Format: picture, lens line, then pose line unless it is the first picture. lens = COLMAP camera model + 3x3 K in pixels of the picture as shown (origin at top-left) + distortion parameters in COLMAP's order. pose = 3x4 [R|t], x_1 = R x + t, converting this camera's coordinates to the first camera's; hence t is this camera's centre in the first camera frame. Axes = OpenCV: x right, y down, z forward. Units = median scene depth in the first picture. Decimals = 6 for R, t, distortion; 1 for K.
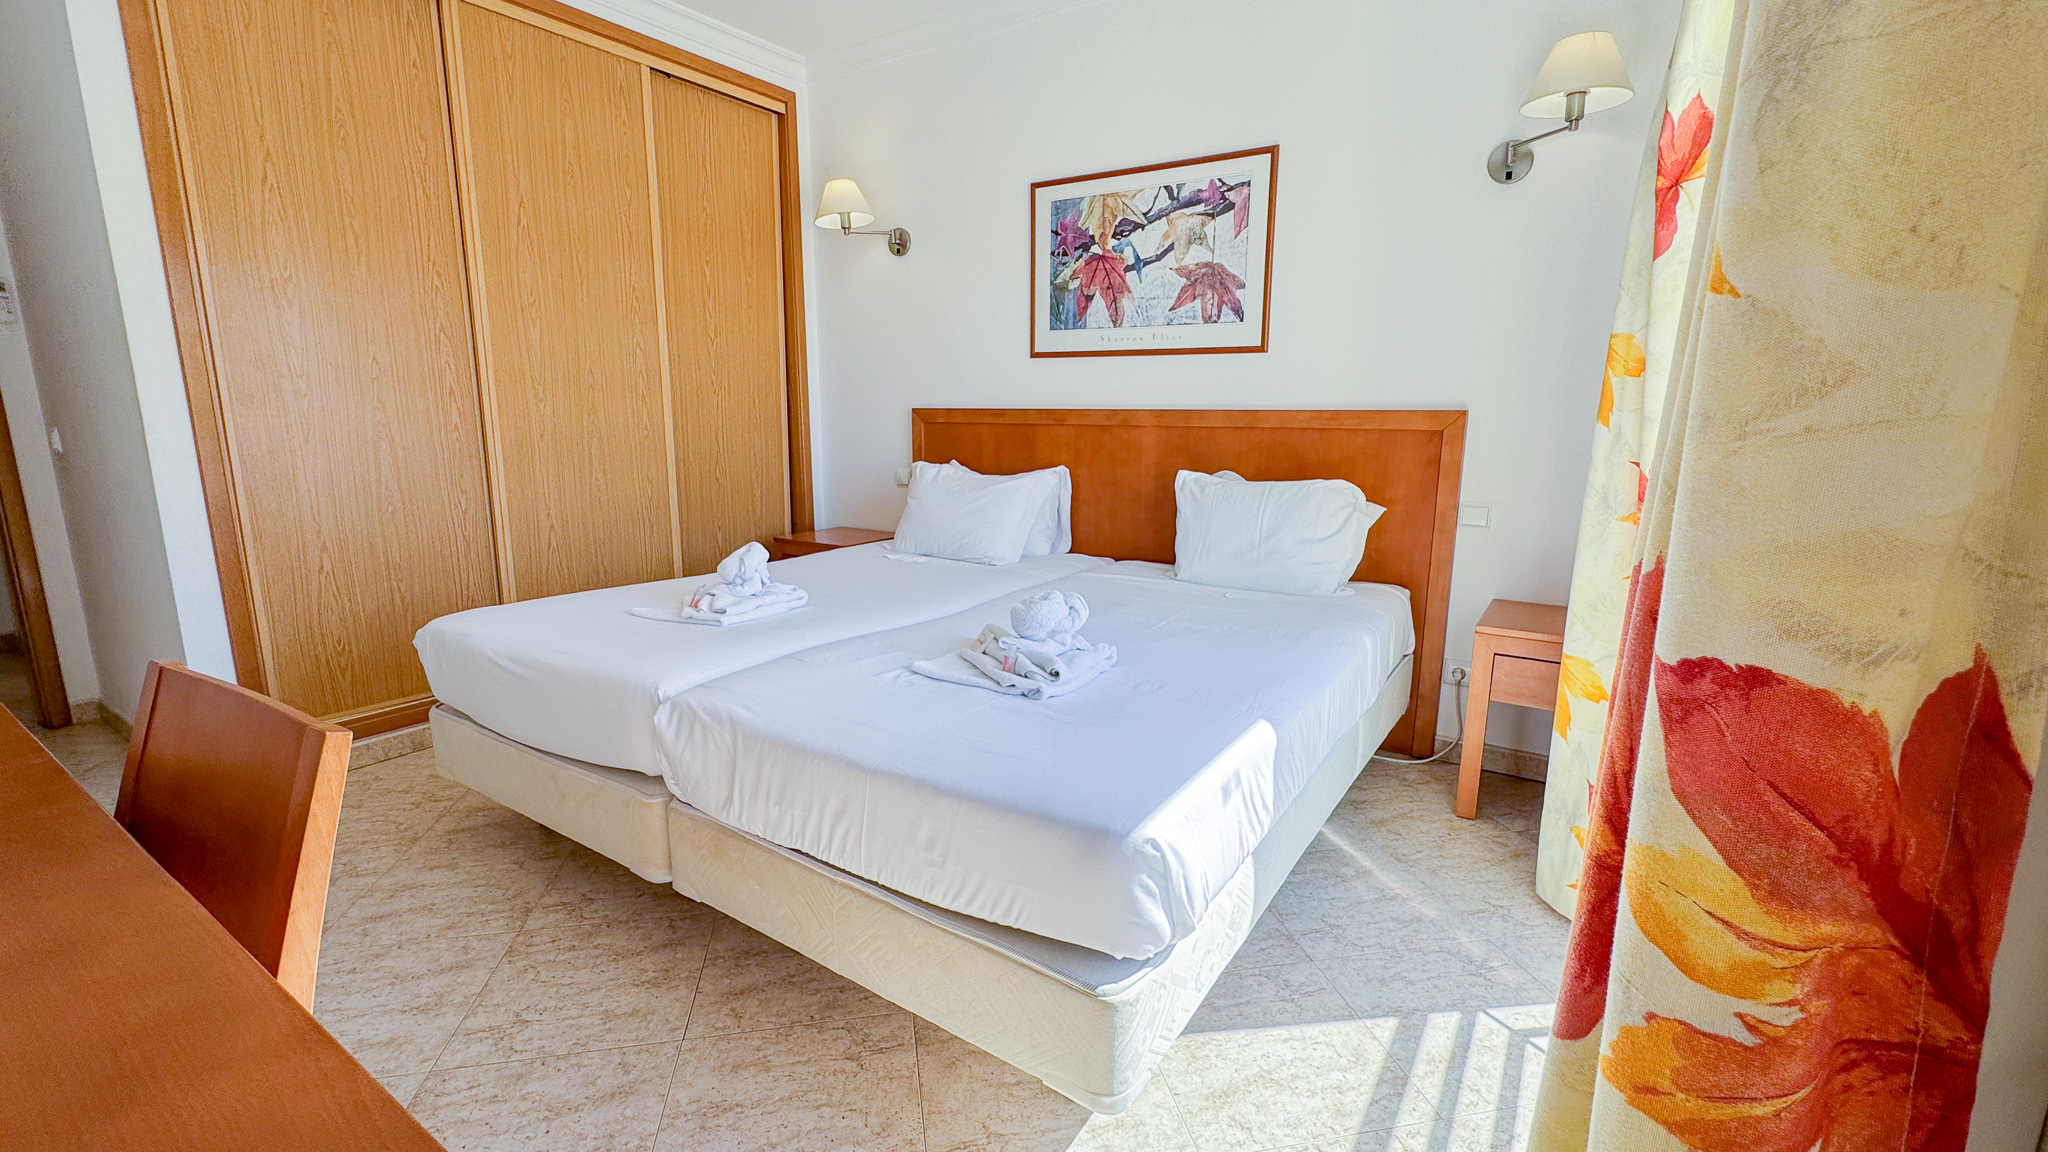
lens RADIAL K [[876.9, 0, 1024.0], [0, 876.9, 576.0], [0, 0, 1]] dist [-0.000626, 0.000093]
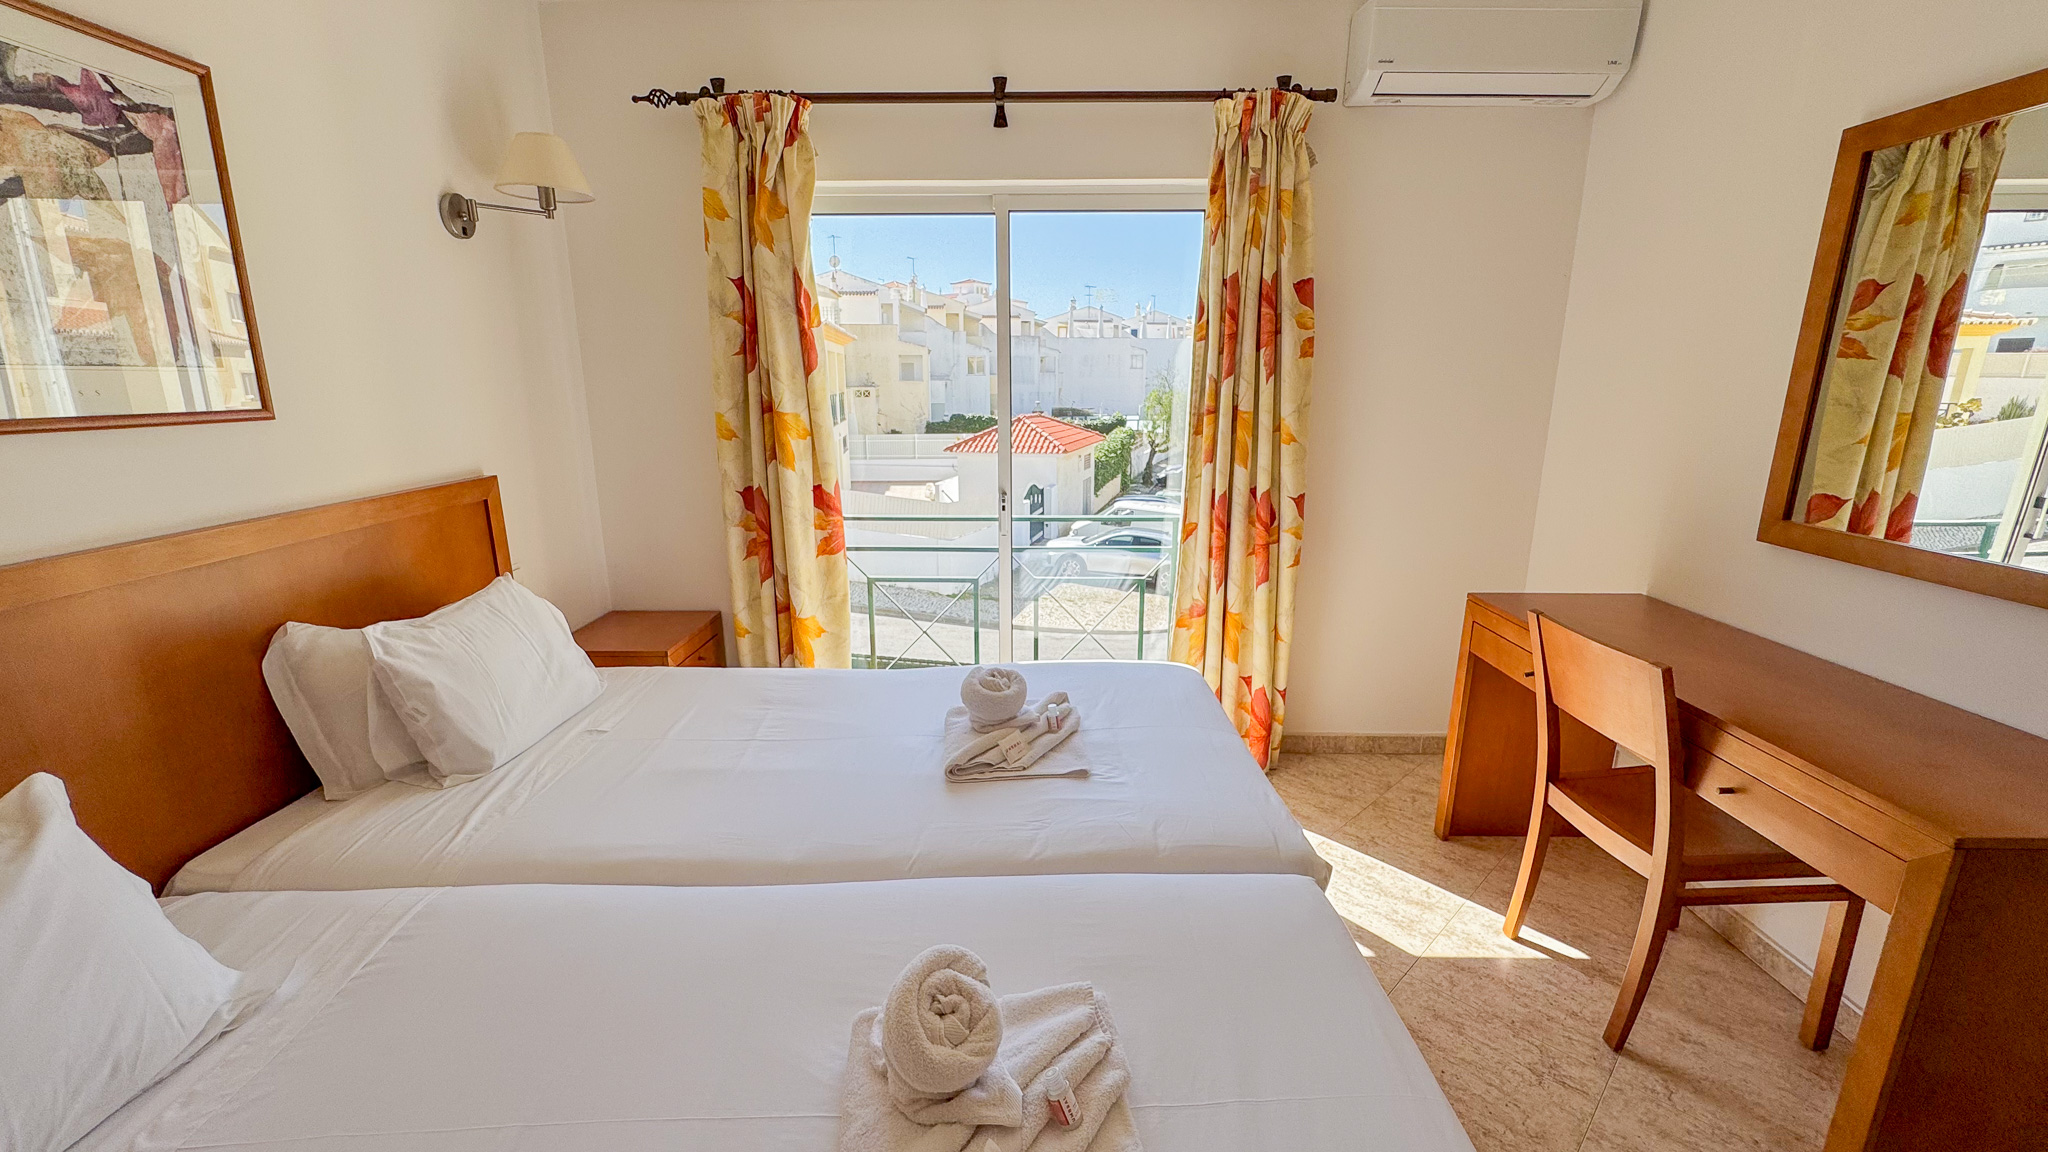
lens RADIAL K [[828.5, 0, 1024.0], [0, 828.5, 576.0], [0, 0, 1]] dist [-0.001064, -0.000121]
pose [[-0.557011, -0.202665, 0.805398, -0.463893], [0.153652, 0.927880, 0.339751, -0.250716], [-0.816168, 0.312996, -0.485699, 0.827380]]
